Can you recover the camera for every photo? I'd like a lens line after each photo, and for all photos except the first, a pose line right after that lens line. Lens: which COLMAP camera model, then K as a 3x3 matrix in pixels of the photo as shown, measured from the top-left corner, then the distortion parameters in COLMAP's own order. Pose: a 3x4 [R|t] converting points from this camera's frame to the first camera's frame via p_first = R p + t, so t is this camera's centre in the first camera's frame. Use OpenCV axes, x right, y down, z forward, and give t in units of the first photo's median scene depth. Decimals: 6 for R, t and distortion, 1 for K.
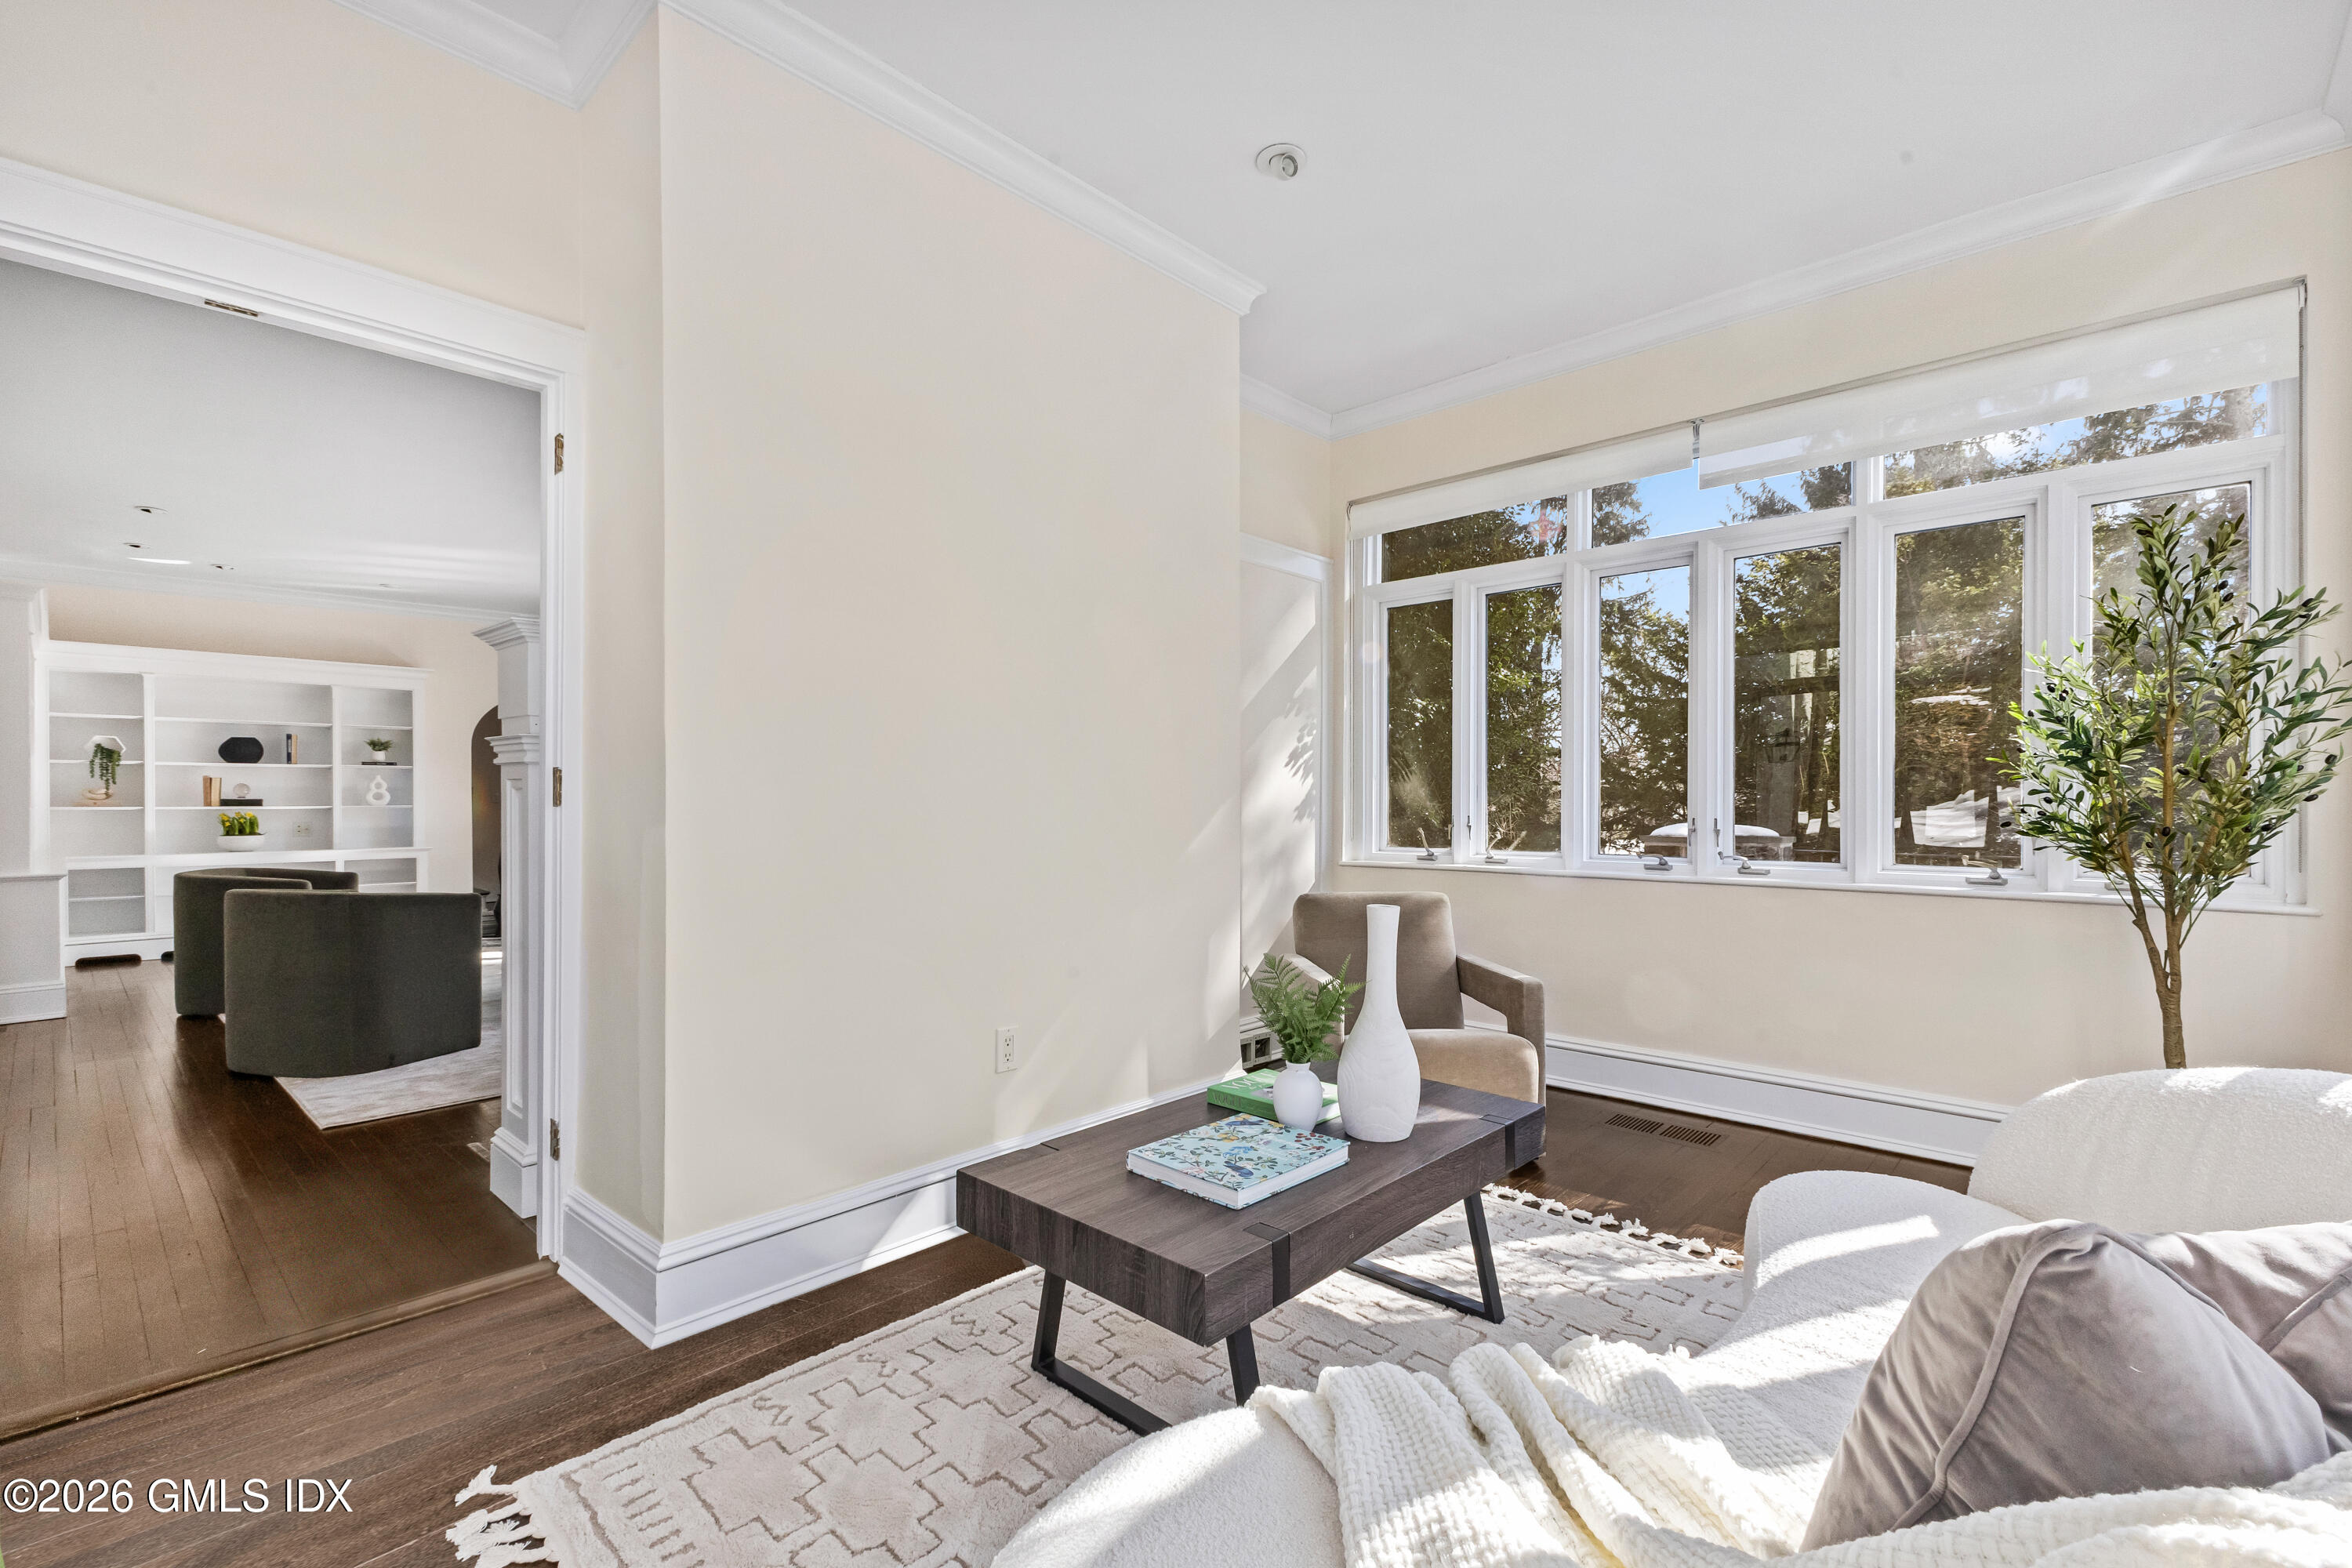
lens RADIAL K [[1033.6, 0, 1171.1], [0, 1033.6, 797.1], [0, 0, 1]] dist [0.012378, -0.001042]
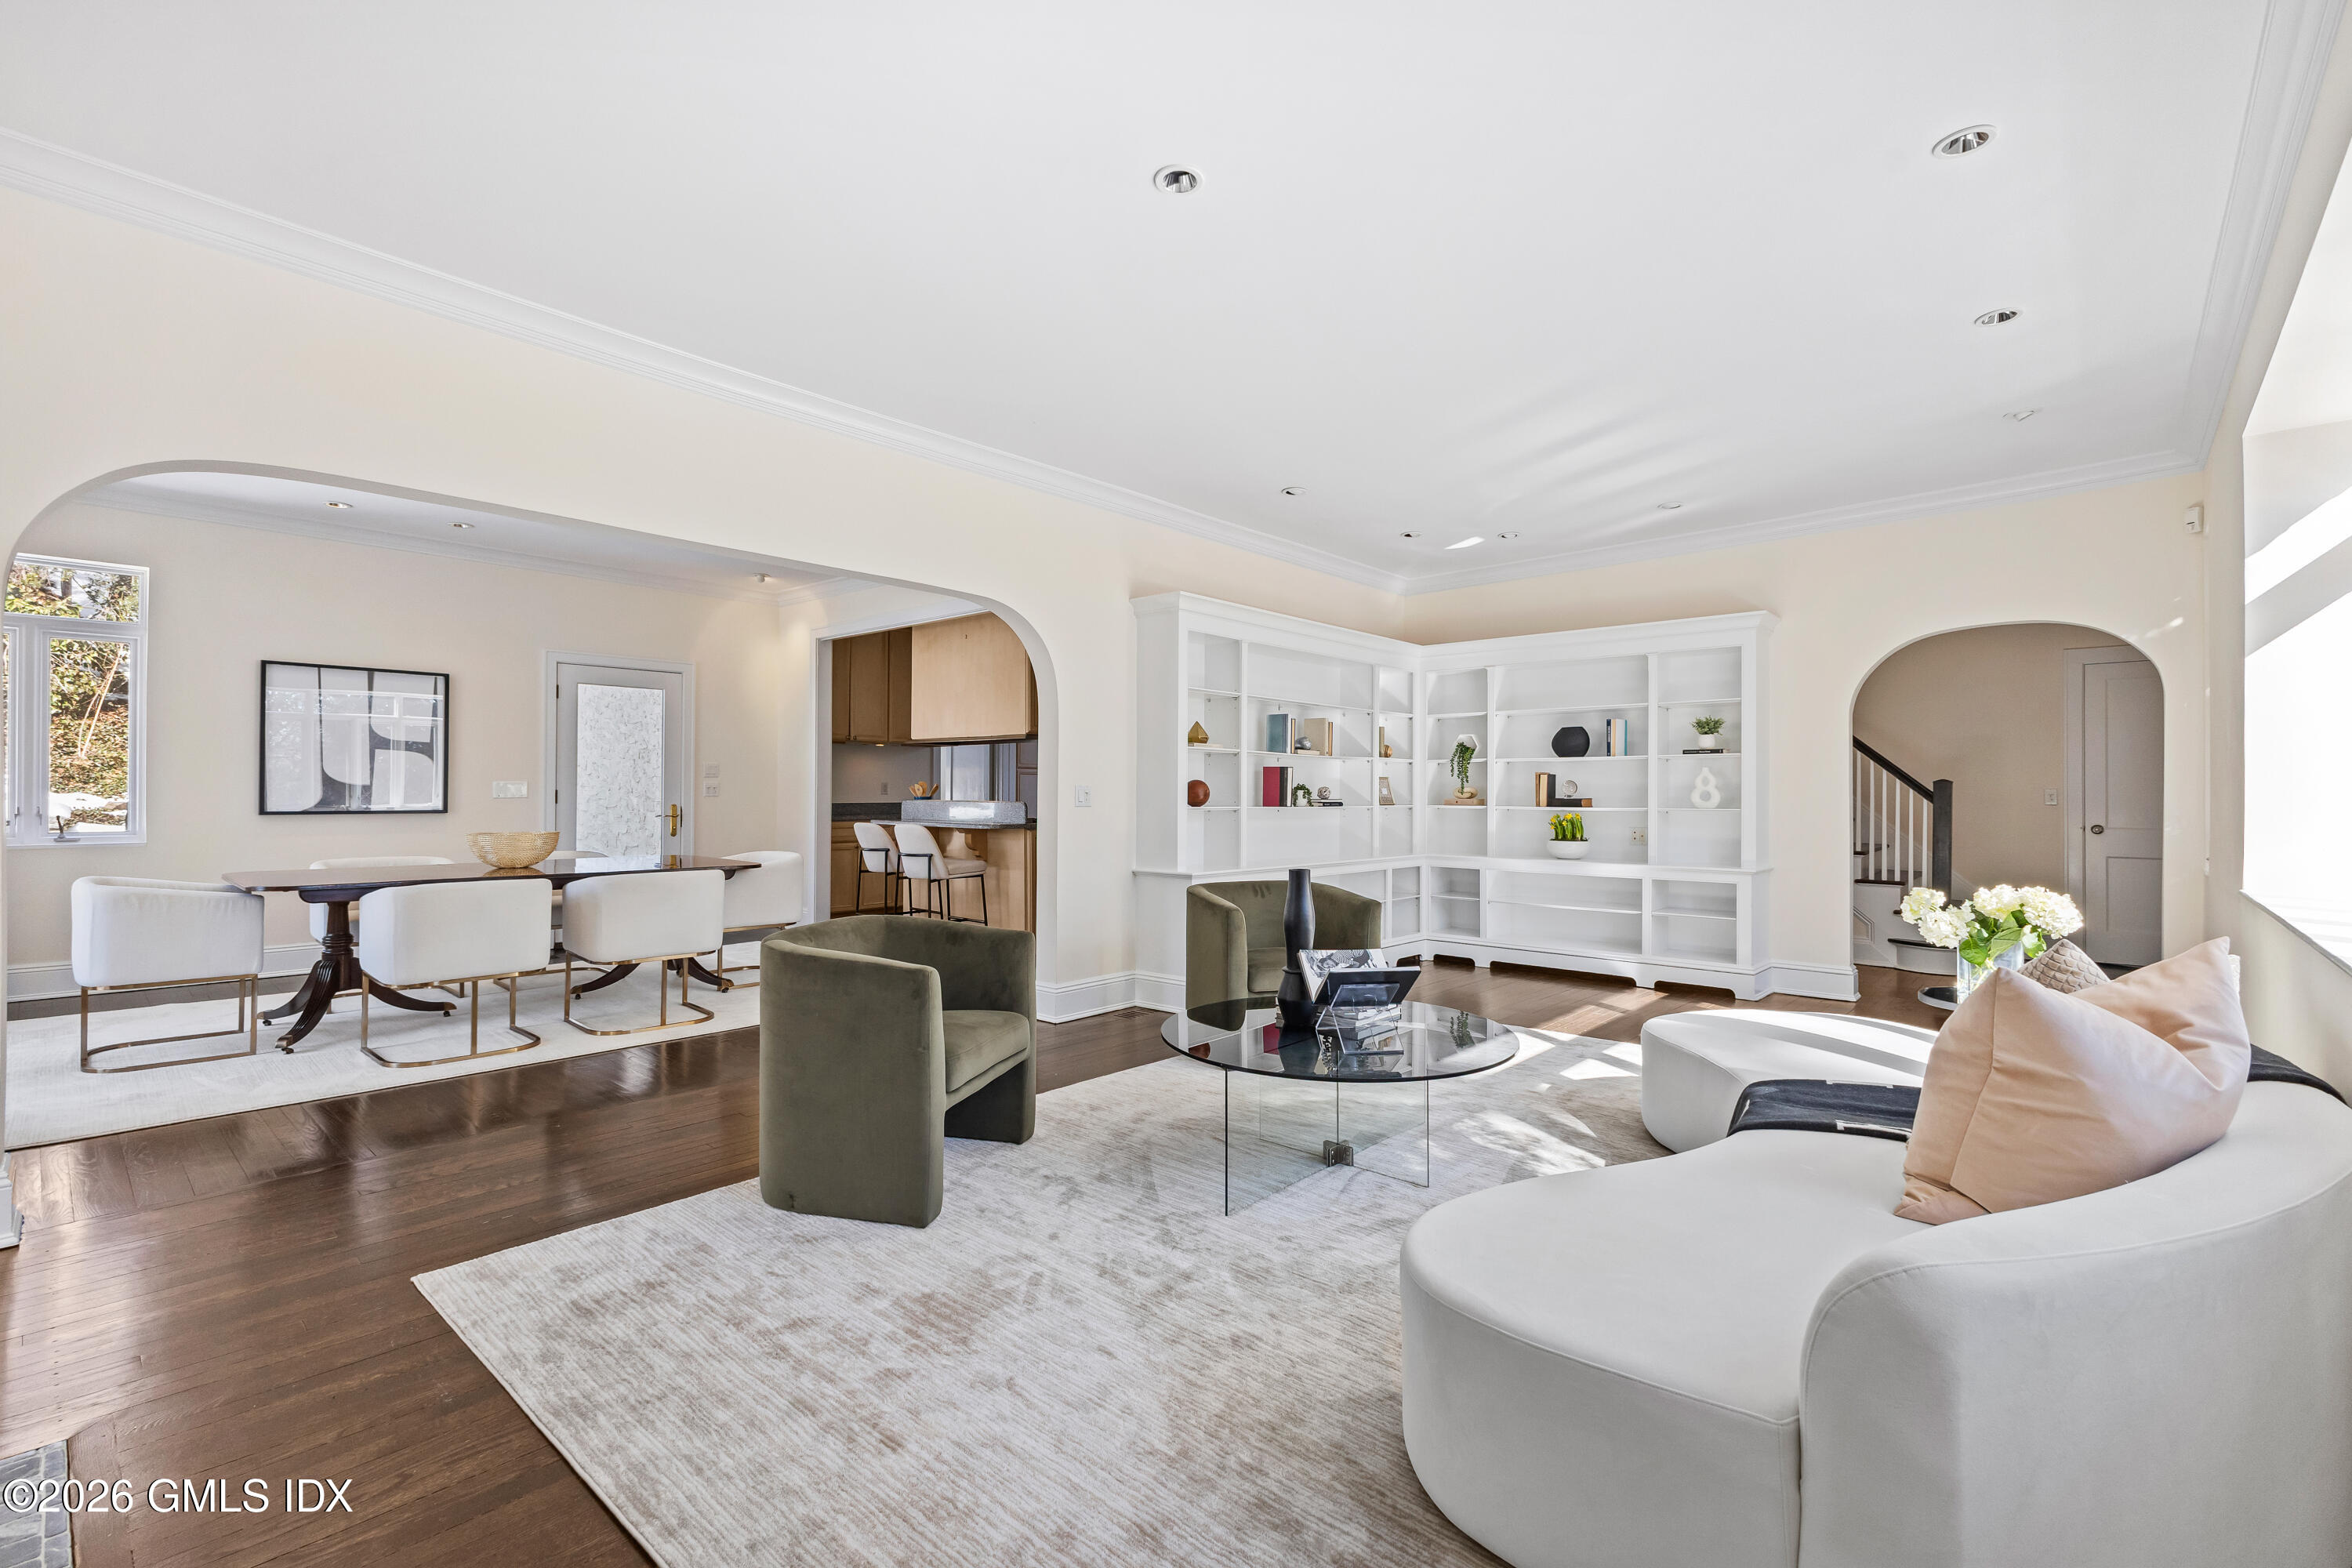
lens RADIAL K [[1033.6, 0, 1171.9], [0, 1033.6, 783.9], [0, 0, 1]] dist [0.012378, -0.001042]
pose [[0.012350, -0.002731, -0.999920, -0.037071], [-0.006272, 0.999976, -0.002809, -0.005525], [0.999904, 0.006306, 0.012332, 0.658800]]
